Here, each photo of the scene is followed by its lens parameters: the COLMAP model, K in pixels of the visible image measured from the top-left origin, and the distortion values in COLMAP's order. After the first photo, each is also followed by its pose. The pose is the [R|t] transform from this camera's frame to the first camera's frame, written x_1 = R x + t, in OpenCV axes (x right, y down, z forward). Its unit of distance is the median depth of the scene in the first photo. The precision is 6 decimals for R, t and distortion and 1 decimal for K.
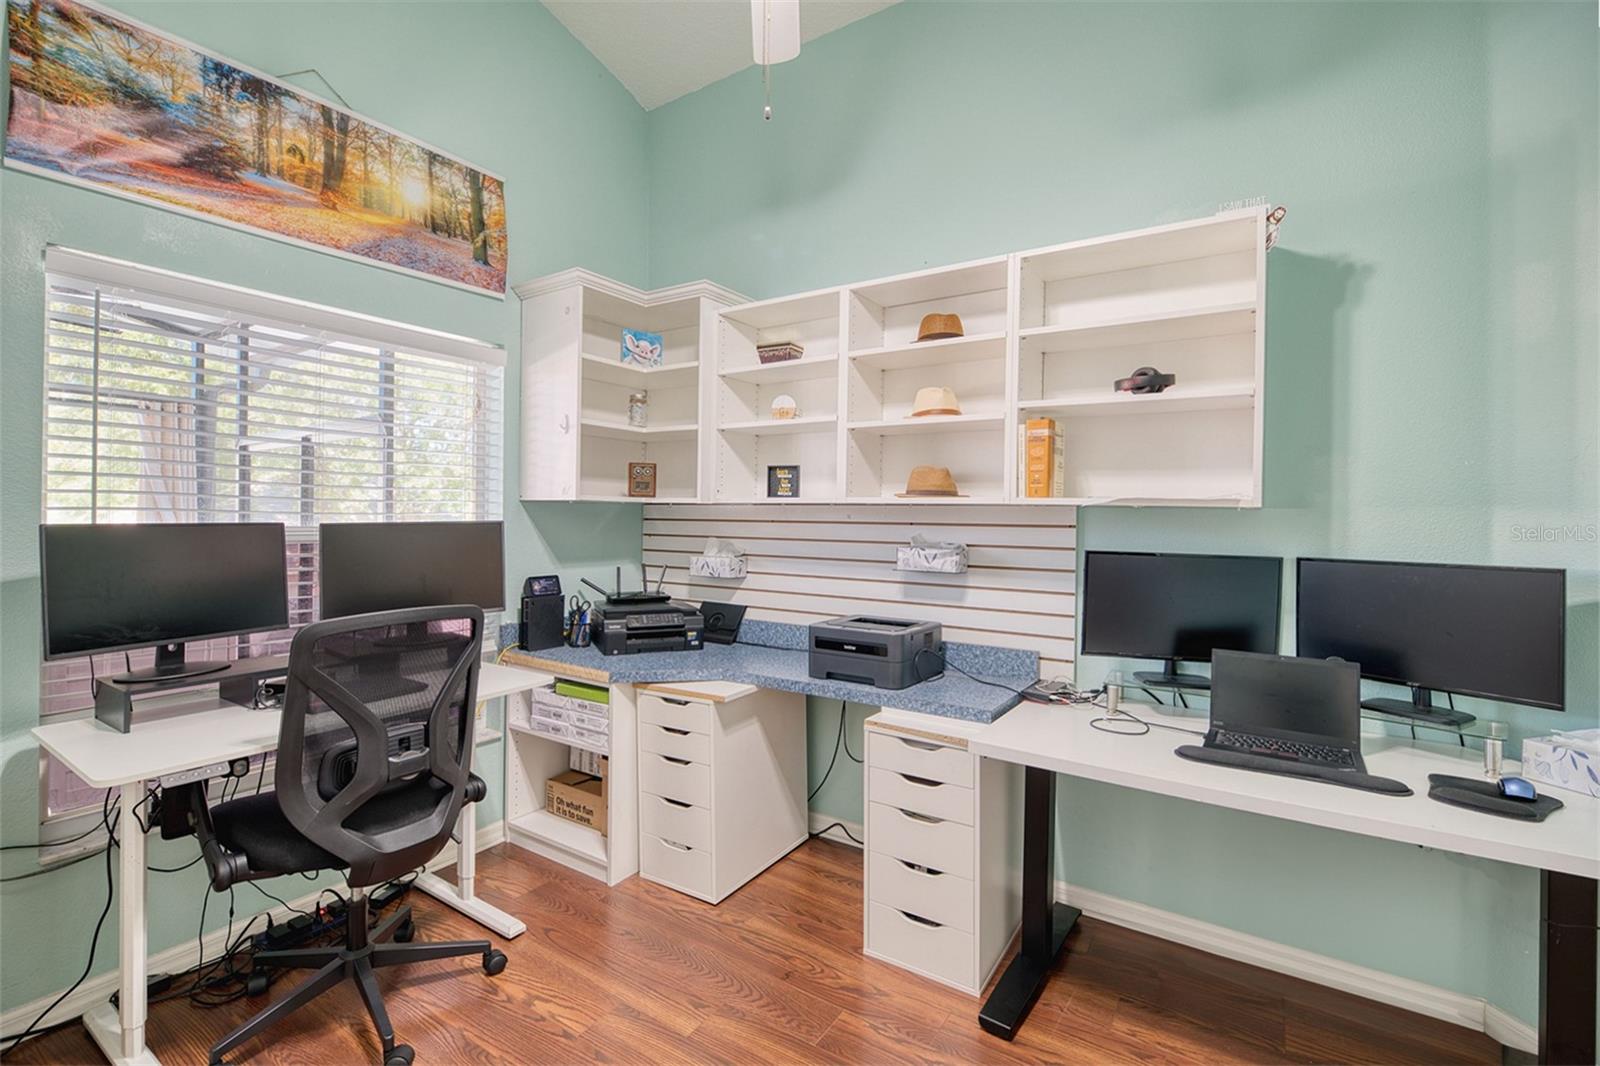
lens RADIAL K [[719.7, 0, 798.0], [0, 719.7, 508.8], [0, 0, 1]] dist [-0.002730, -0.005216]
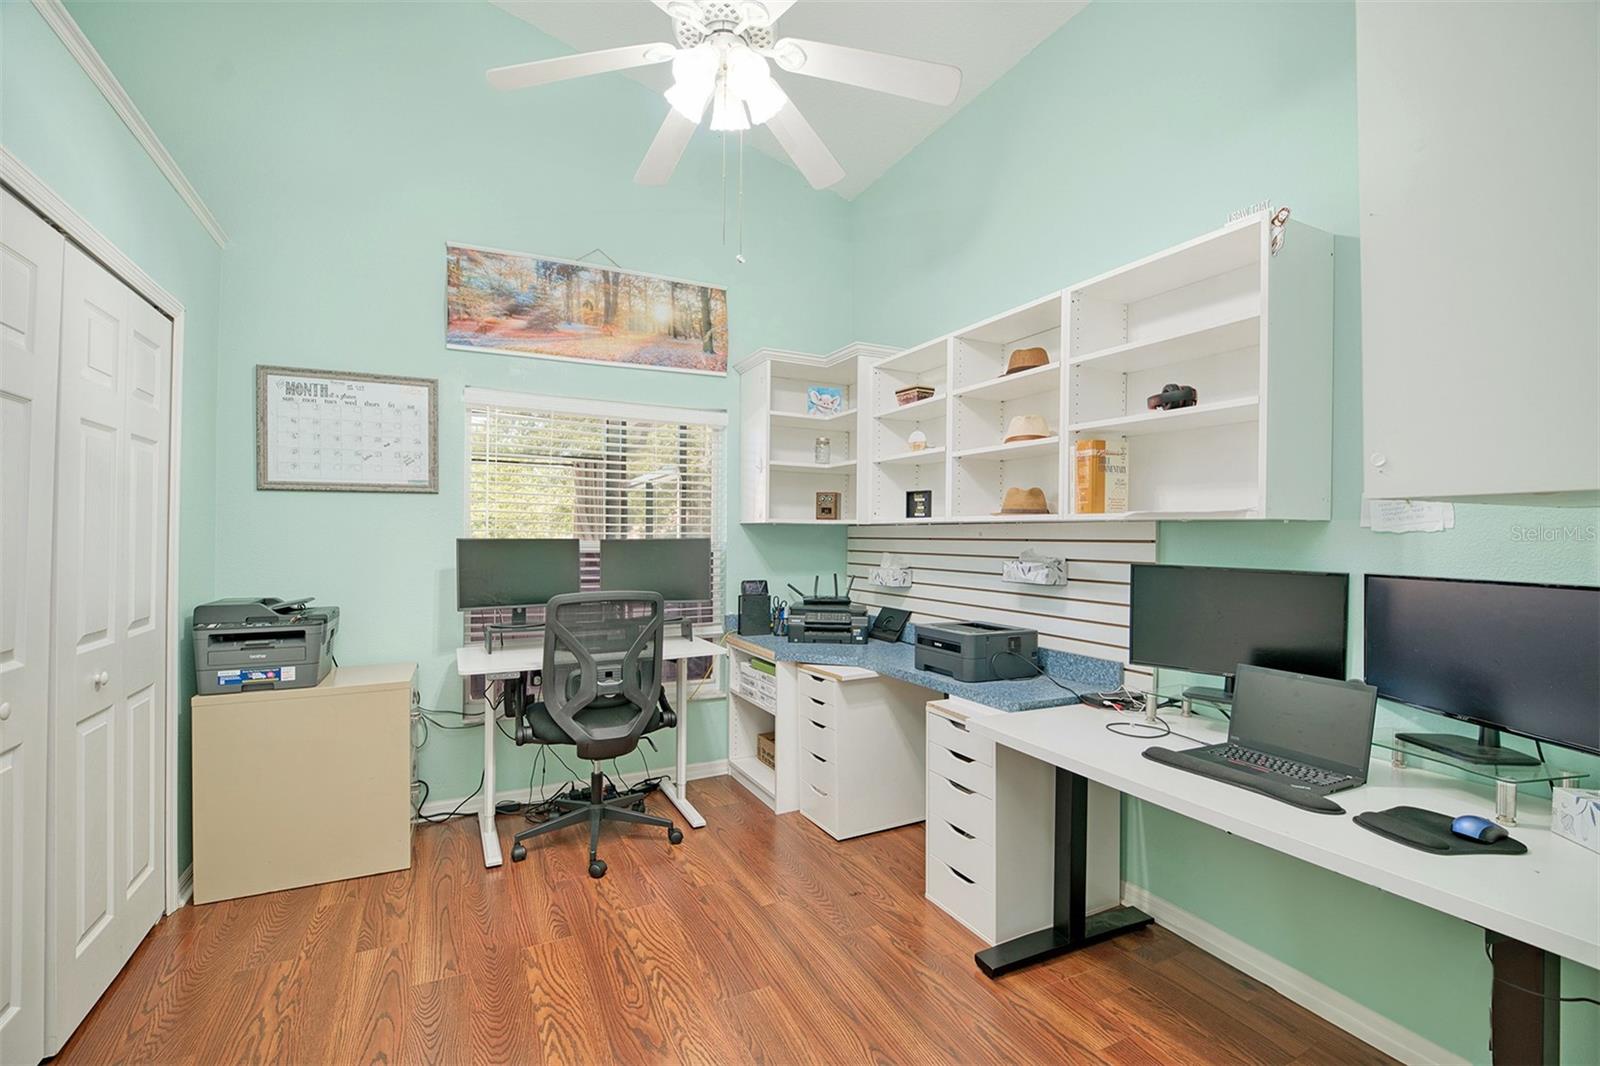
lens RADIAL K [[707.1, 0, 790.2], [0, 707.1, 529.4], [0, 0, 1]] dist [-0.002096, -0.001051]
pose [[0.866058, -0.009416, -0.499856, 0.418026], [0.006883, 0.999952, -0.006911, 0.010650], [0.499897, 0.002545, 0.866081, -0.114769]]
